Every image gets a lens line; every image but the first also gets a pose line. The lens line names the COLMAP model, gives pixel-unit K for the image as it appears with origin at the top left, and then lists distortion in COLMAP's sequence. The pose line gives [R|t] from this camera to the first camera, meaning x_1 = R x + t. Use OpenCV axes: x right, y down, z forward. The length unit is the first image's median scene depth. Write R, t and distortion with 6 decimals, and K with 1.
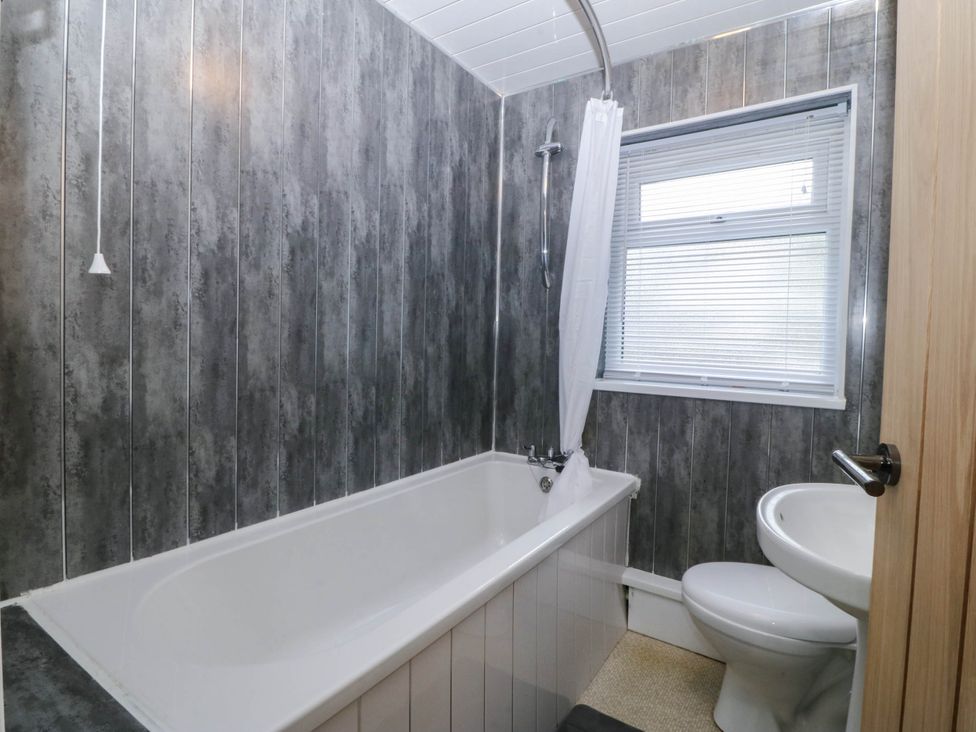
lens RADIAL K [[516.2, 0, 485.8], [0, 516.2, 354.8], [0, 0, 1]] dist [0.006688, -0.018381]
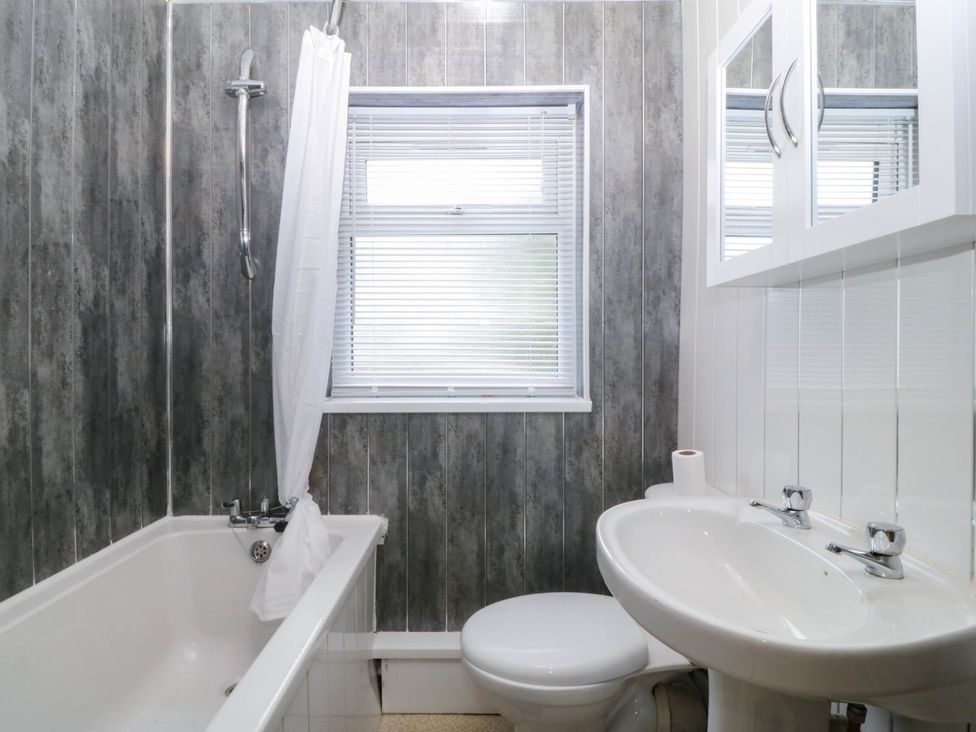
lens RADIAL K [[516.2, 0, 485.8], [0, 516.2, 354.8], [0, 0, 1]] dist [0.006688, -0.018381]
pose [[0.826618, -0.030278, 0.561949, -0.019029], [0.042458, 0.999061, -0.008625, -0.002188], [-0.561160, 0.030989, 0.827127, 0.227597]]
